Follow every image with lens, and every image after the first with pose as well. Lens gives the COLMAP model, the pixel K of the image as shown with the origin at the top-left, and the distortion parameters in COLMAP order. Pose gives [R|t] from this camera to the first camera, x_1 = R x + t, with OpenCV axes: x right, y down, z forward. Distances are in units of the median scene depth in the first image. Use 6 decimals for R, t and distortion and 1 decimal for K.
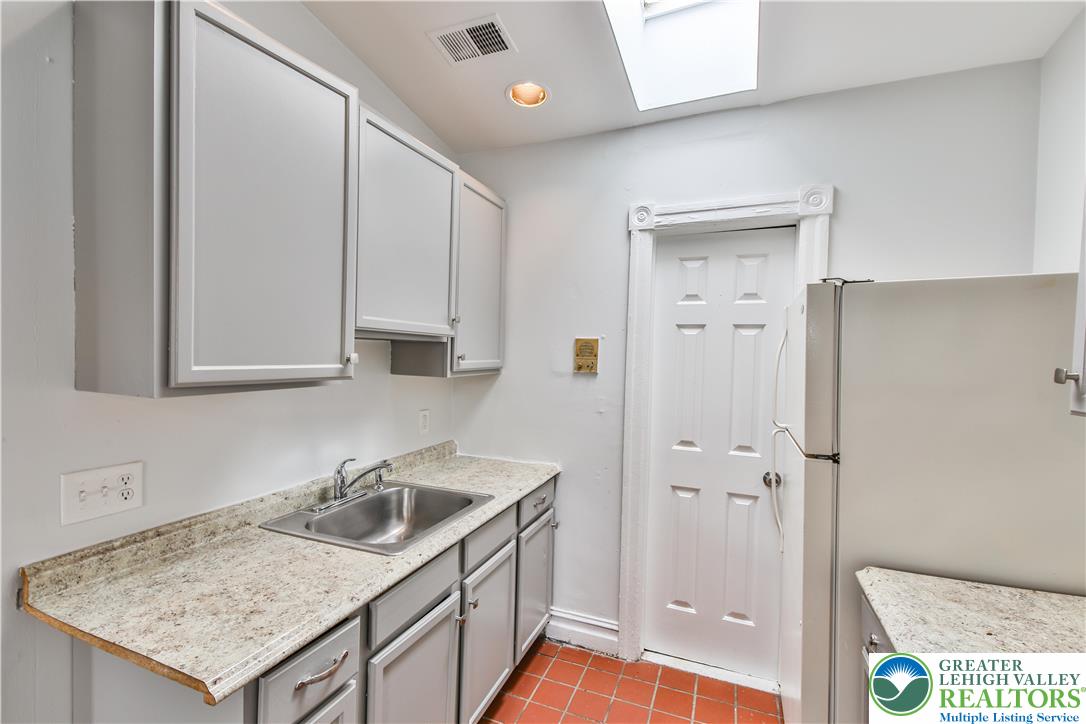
lens RADIAL K [[493.5, 0, 525.7], [0, 493.5, 364.2], [0, 0, 1]] dist [0.020803, -0.009379]
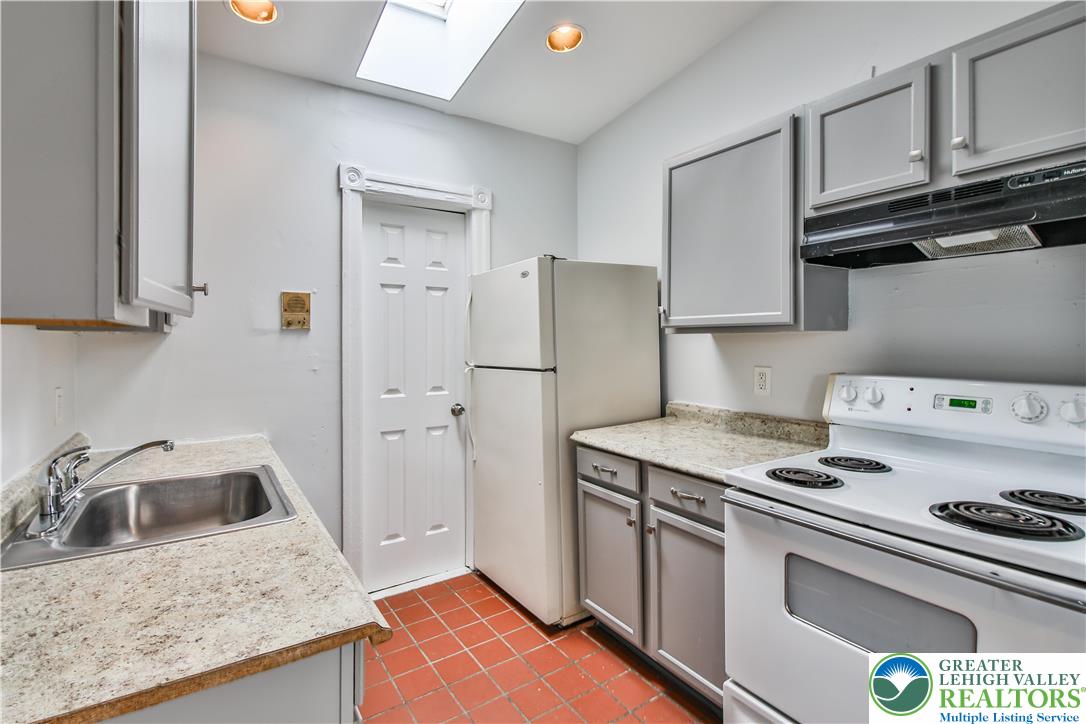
lens RADIAL K [[493.5, 0, 547.4], [0, 493.5, 340.9], [0, 0, 1]] dist [0.020803, -0.009379]
pose [[0.563561, -0.029644, 0.825543, -0.406864], [0.037405, 0.999247, 0.010346, 0.050209], [-0.825227, 0.025048, 0.564245, 0.084742]]
